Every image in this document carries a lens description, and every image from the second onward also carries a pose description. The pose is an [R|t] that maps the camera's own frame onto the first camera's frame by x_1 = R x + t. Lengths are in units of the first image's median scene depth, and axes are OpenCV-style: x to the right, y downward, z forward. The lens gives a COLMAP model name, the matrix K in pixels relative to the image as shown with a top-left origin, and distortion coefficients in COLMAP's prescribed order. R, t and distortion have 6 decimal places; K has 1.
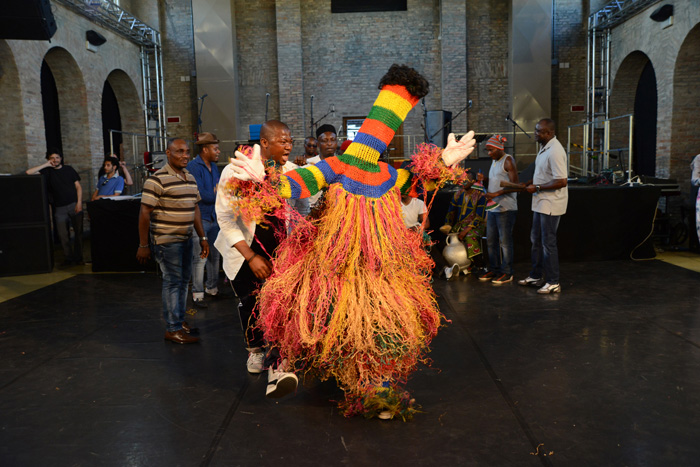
lens RADIAL K [[605.6, 0, 351.1], [0, 605.6, 235.9], [0, 0, 1]] dist [-0.110736, 0.244021]
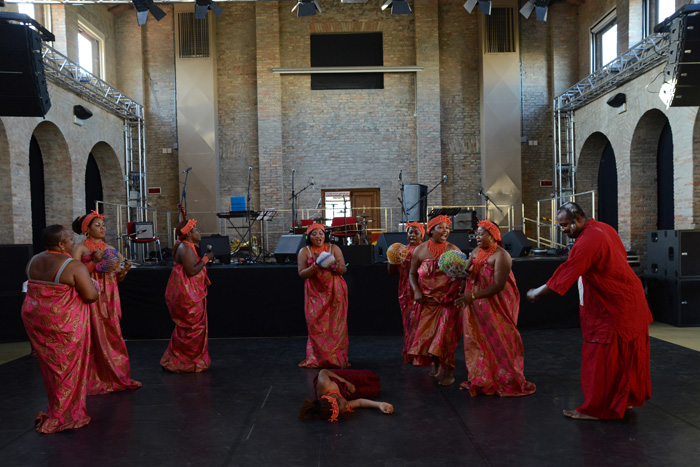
lens RADIAL K [[609.9, 0, 359.0], [0, 609.9, 266.9], [0, 0, 1]] dist [-0.140851, 0.184783]
pose [[0.998613, 0.003486, 0.052528, -0.003825], [-0.000025, 0.997837, -0.065741, 0.001862], [-0.052643, 0.065649, 0.996453, -0.023094]]
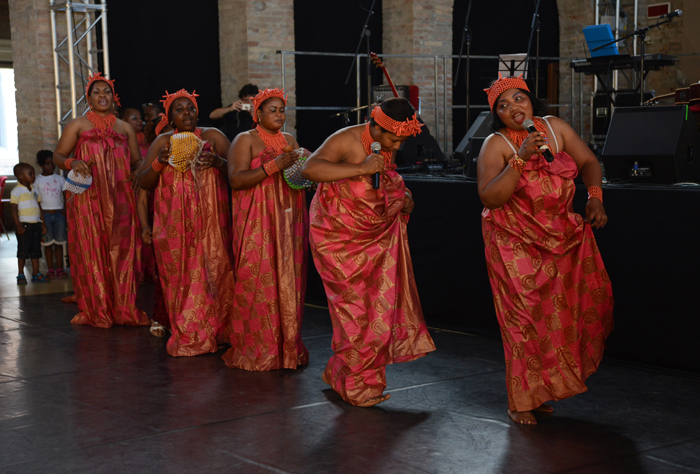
lens RADIAL K [[1228.1, 0, 360.4], [0, 1228.1, 239.0], [0, 0, 1]] dist [0.280584, 0.207156]
pose [[0.629072, 0.089629, -0.772162, 0.392579], [-0.090064, 0.995045, 0.042126, -0.031024], [0.772112, 0.043044, 0.634027, 0.177311]]
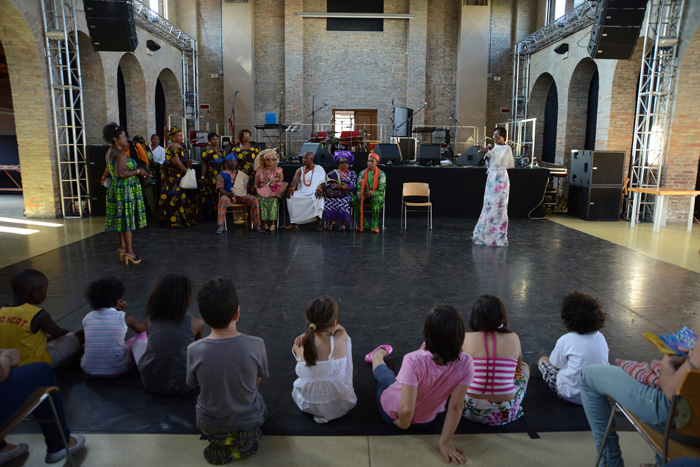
lens RADIAL K [[489.1, 0, 352.2], [0, 489.1, 234.8], [0, 0, 1]] dist [-0.162488, 0.146087]
pose [[0.998541, 0.030862, 0.044315, -0.009544], [-0.033660, 0.997392, 0.063851, 0.011217], [-0.042229, -0.065250, 0.996975, -0.090904]]
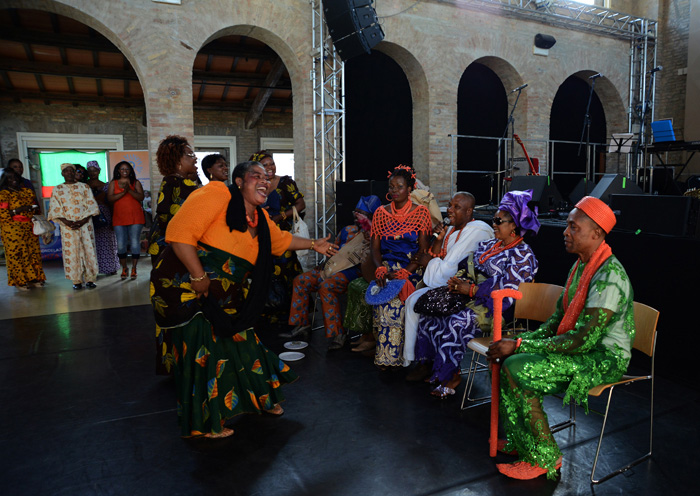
lens RADIAL K [[544.9, 0, 391.9], [0, 544.9, 260.6], [0, 0, 1]] dist [-0.161676, 0.146442]
pose [[0.502236, 0.144235, -0.852617, 0.185903], [-0.105371, 0.988852, 0.105212, -0.039410], [0.858287, 0.036999, 0.511835, 0.313885]]
